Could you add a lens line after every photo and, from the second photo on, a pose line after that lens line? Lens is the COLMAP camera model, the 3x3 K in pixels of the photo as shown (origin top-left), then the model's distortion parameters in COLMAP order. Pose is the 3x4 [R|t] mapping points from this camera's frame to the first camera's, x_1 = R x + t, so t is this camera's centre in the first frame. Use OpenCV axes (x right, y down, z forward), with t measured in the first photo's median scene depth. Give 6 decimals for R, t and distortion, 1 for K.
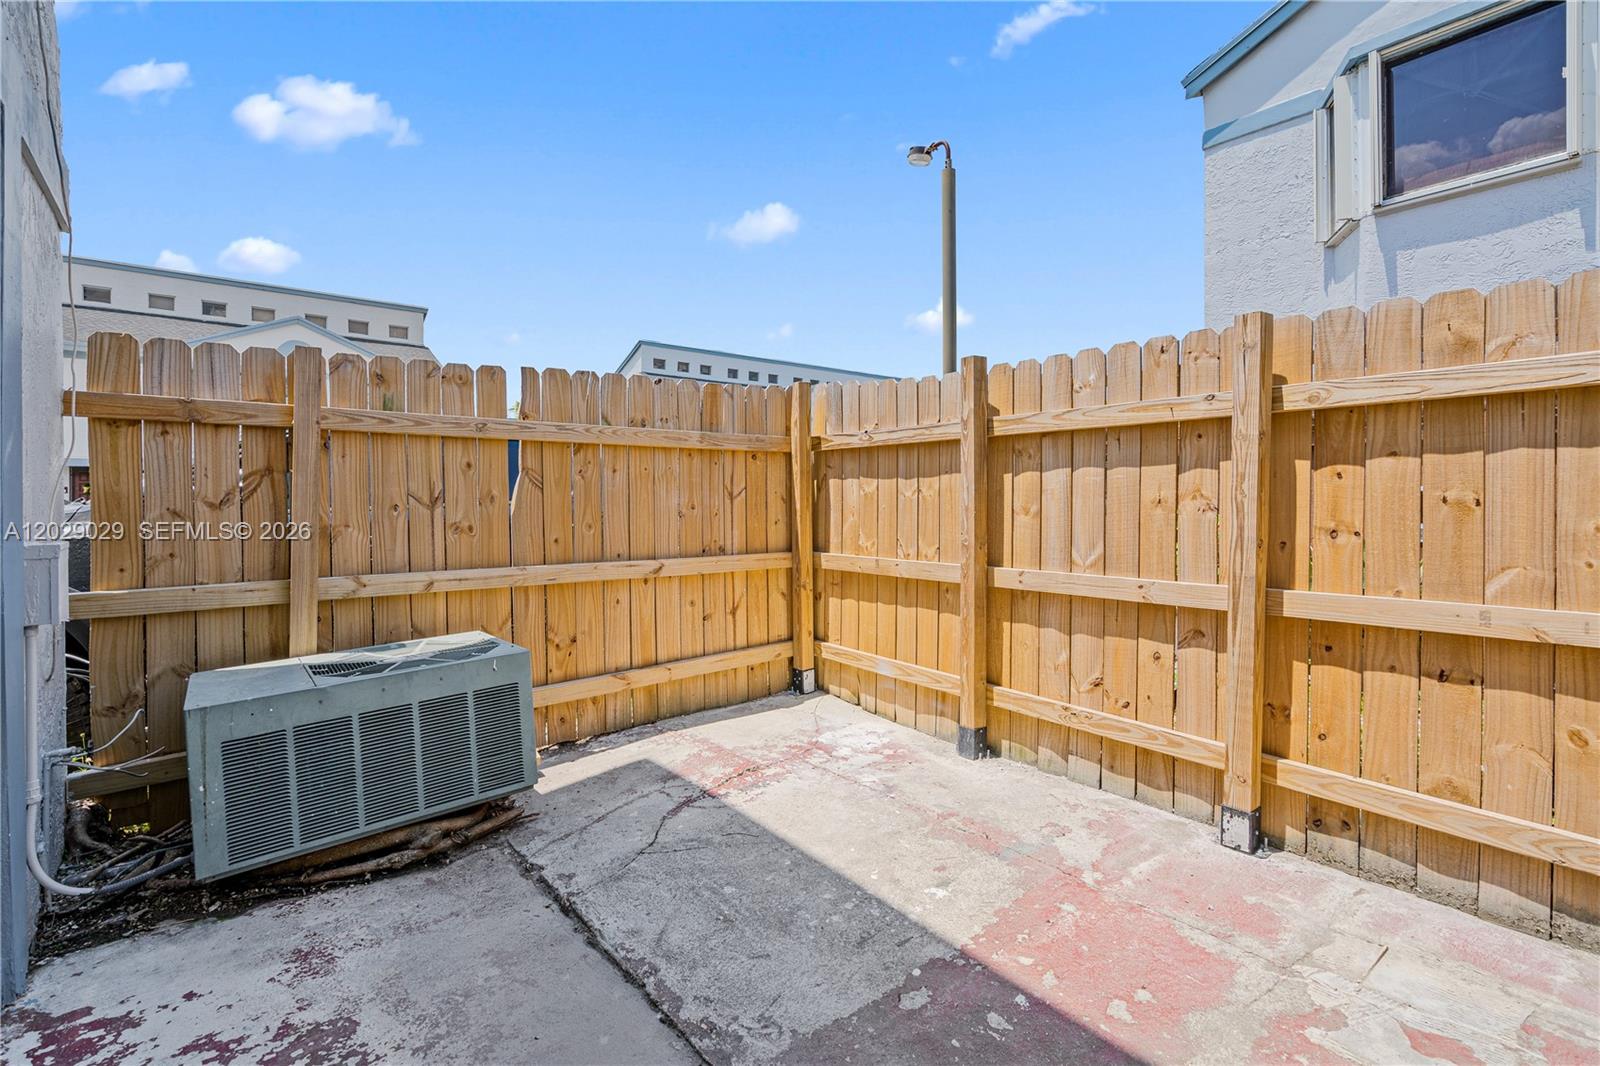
lens RADIAL K [[738.0, 0, 810.7], [0, 738.0, 493.4], [0, 0, 1]] dist [-0.000721, 0.001355]
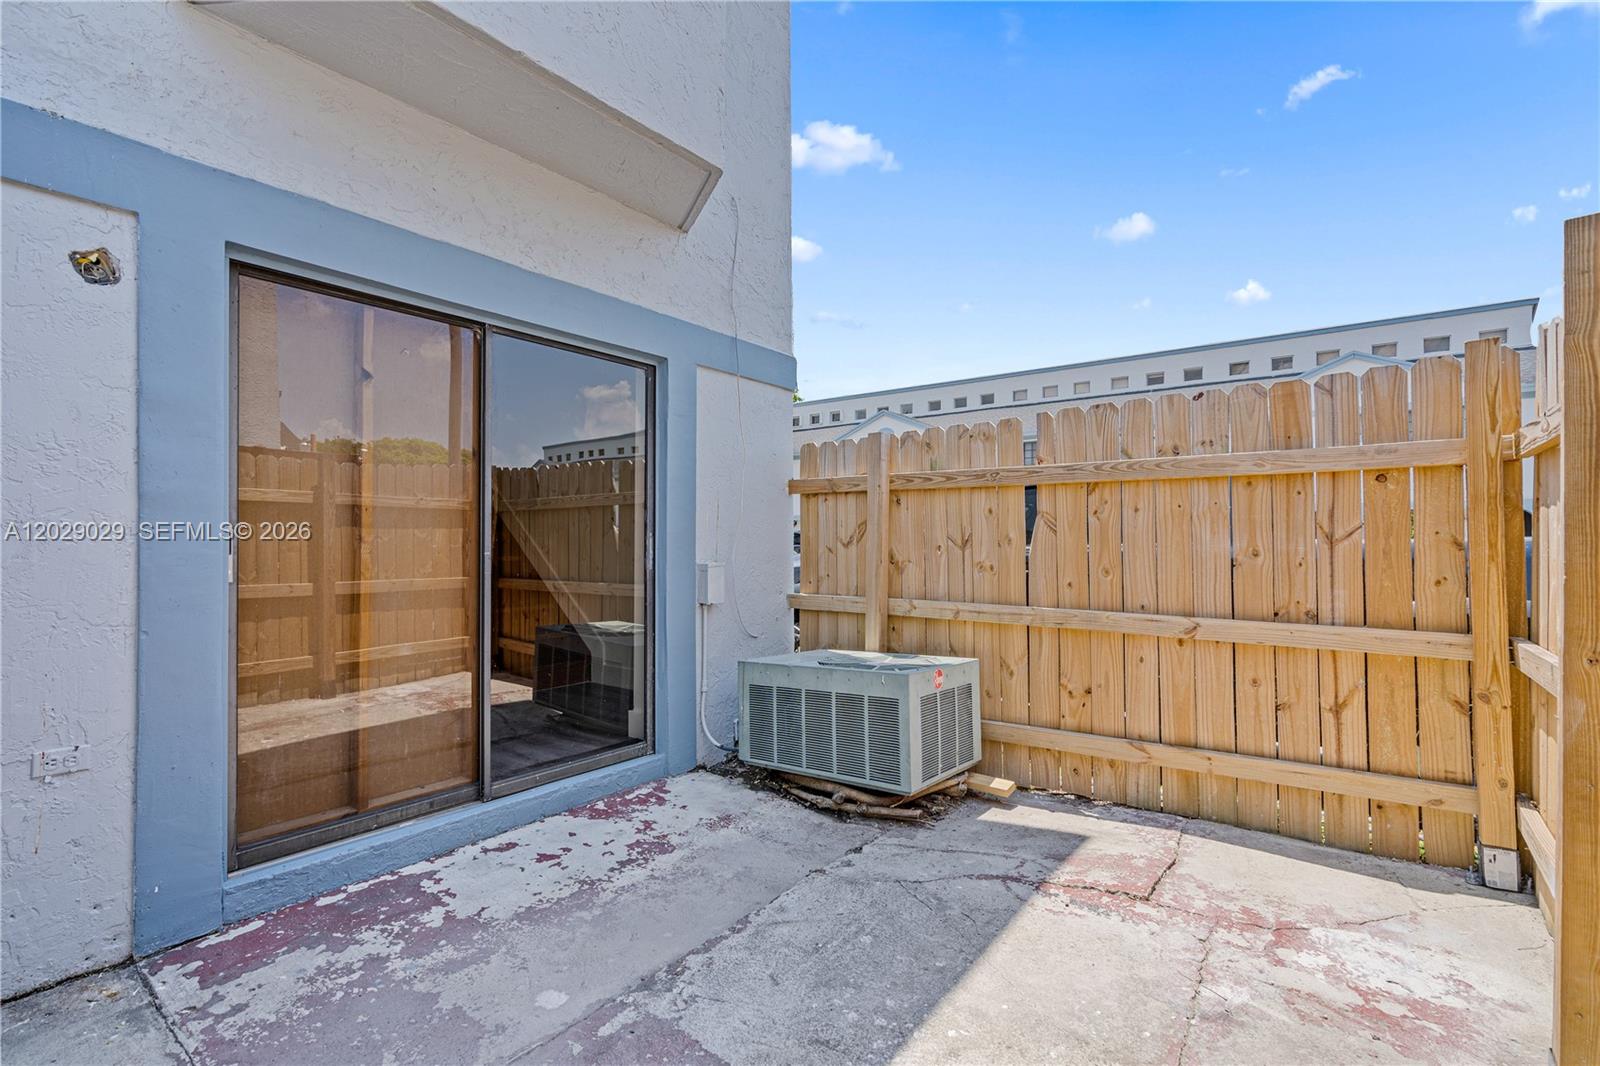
lens RADIAL K [[738.0, 0, 800.8], [0, 738.0, 533.3], [0, 0, 1]] dist [-0.000721, 0.001355]
pose [[0.221489, -0.004927, -0.975151, 0.564127], [0.005988, 0.999975, -0.003692, -0.002082], [0.975145, -0.005021, 0.221513, 0.471555]]
